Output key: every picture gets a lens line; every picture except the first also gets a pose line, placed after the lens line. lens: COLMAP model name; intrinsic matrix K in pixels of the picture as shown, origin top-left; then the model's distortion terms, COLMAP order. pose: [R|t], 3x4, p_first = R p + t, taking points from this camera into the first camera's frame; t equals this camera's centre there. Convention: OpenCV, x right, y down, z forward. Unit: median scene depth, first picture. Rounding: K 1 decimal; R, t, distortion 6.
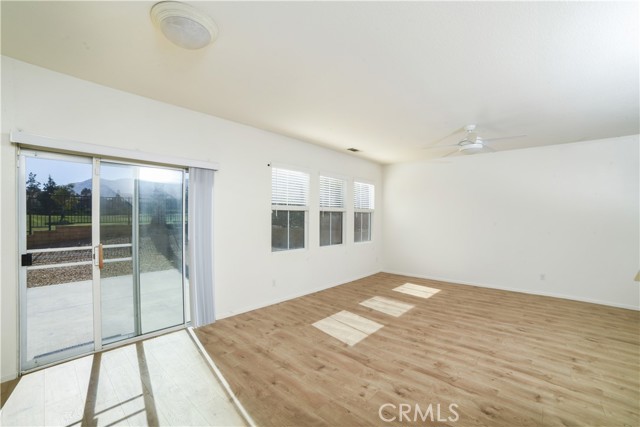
lens RADIAL K [[270.3, 0, 325.7], [0, 270.3, 218.1], [0, 0, 1]] dist [-0.086007, 0.031352]
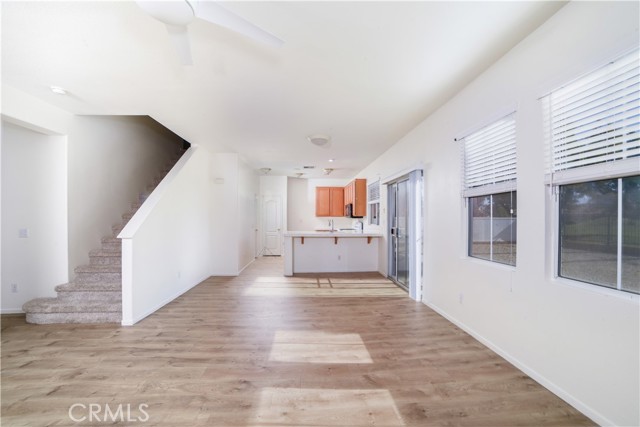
lens RADIAL K [[264.5, 0, 328.3], [0, 264.5, 219.4], [0, 0, 1]] dist [-0.084214, 0.029137]
pose [[-0.687509, -0.004222, -0.726163, 0.759398], [-0.003264, 0.999991, -0.002723, 0.042328], [0.726168, 0.000498, -0.687517, 1.656794]]
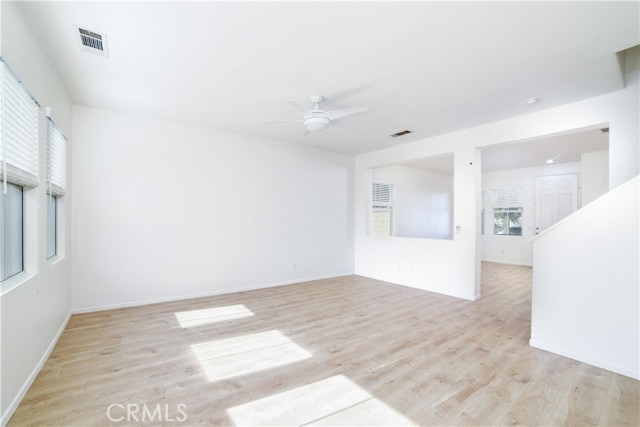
lens RADIAL K [[270.3, 0, 325.7], [0, 270.3, 218.1], [0, 0, 1]] dist [-0.086007, 0.031352]
pose [[0.192654, -0.000870, 0.981266, -0.359481], [-0.000948, 0.999999, 0.001073, 0.032921], [-0.981266, -0.001137, 0.192653, 0.948981]]
